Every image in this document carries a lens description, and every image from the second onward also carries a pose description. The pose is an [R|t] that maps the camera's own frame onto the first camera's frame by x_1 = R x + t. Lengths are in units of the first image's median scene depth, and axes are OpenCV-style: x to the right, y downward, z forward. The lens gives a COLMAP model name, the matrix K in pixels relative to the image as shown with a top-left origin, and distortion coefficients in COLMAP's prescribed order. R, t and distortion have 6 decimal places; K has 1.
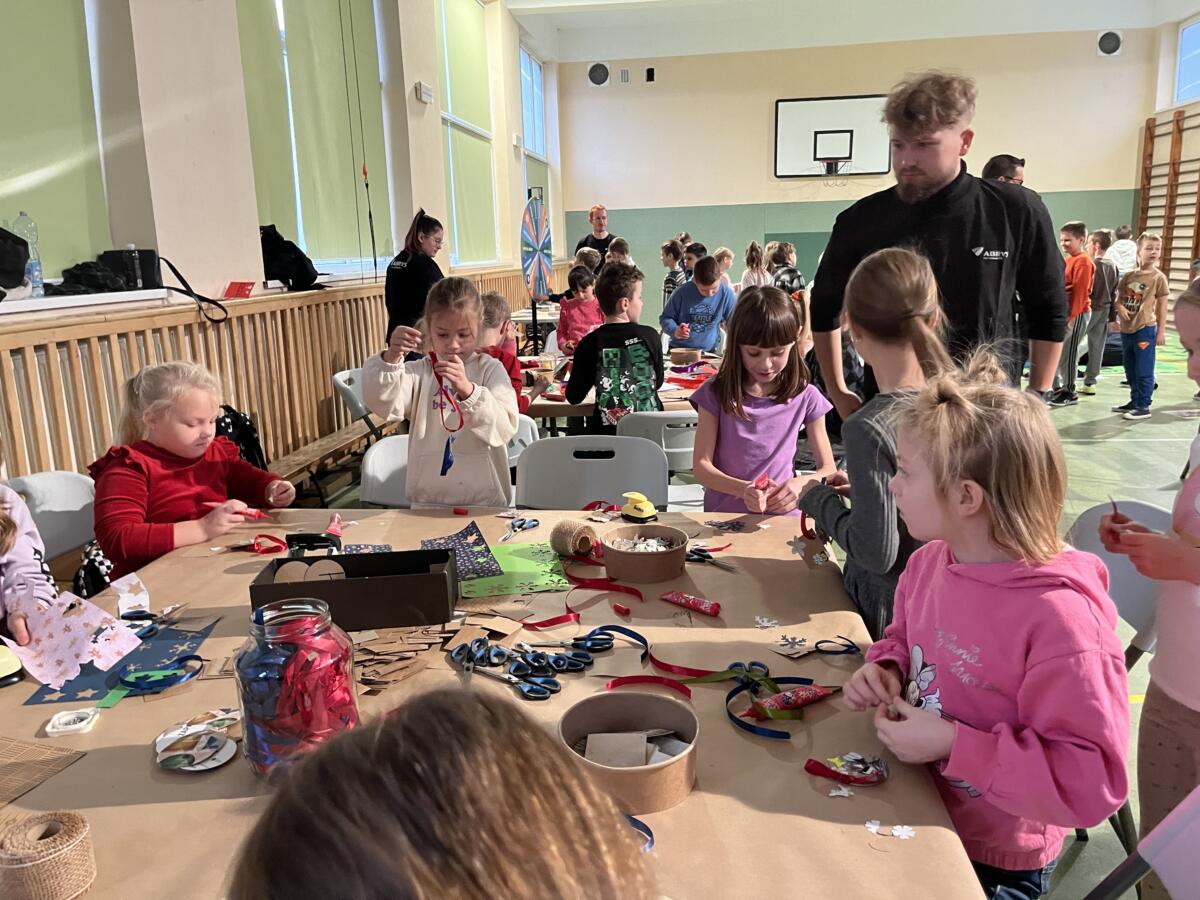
lens RADIAL K [[914.9, 0, 590.0], [0, 914.9, 443.3], [0, 0, 1]] dist [0.044609, -0.060196]
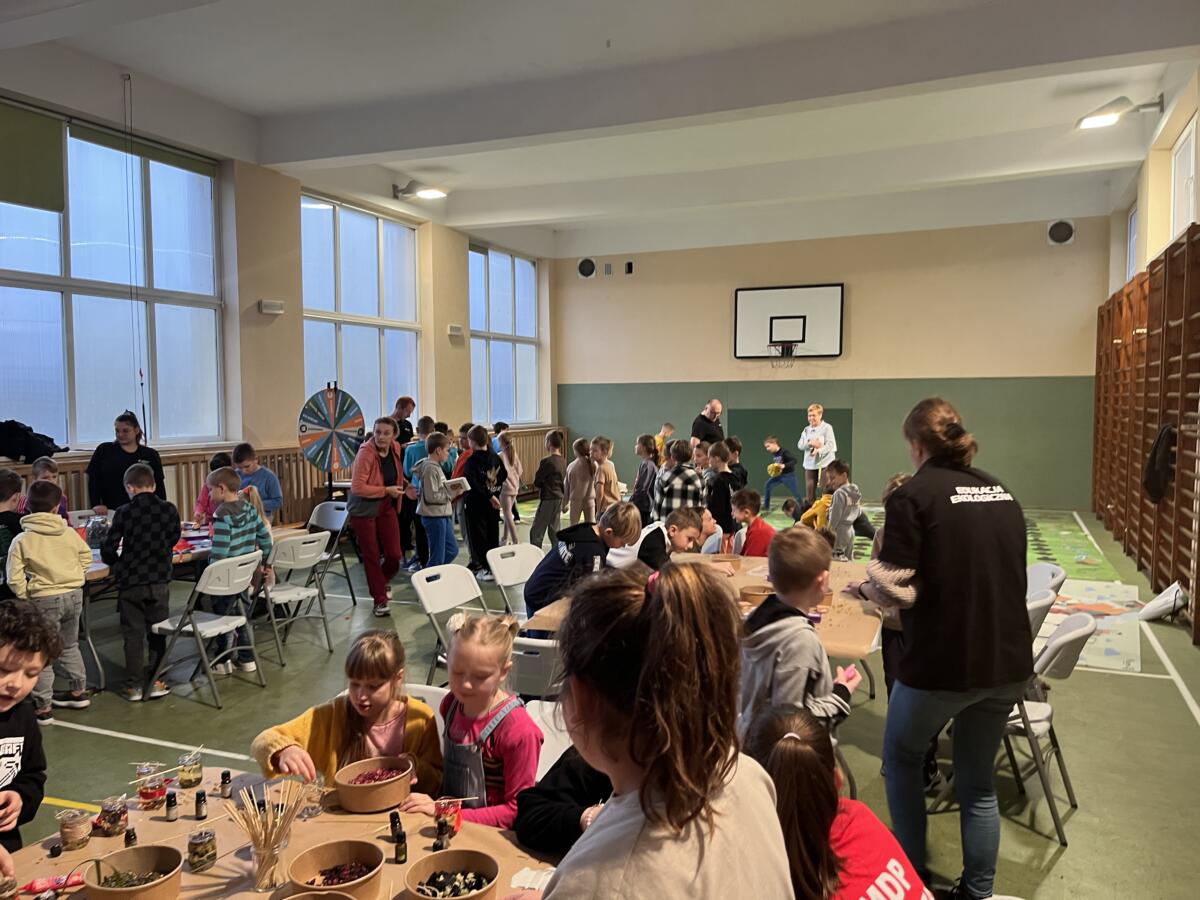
lens RADIAL K [[905.6, 0, 600.0], [0, 905.6, 450.0], [0, 0, 1]] dist [0.030863, -0.068386]
pose [[0.963864, 0.037104, -0.263800, 0.334822], [-0.076500, 0.987096, -0.140676, -0.024396], [0.255176, 0.155774, 0.954264, -0.026982]]
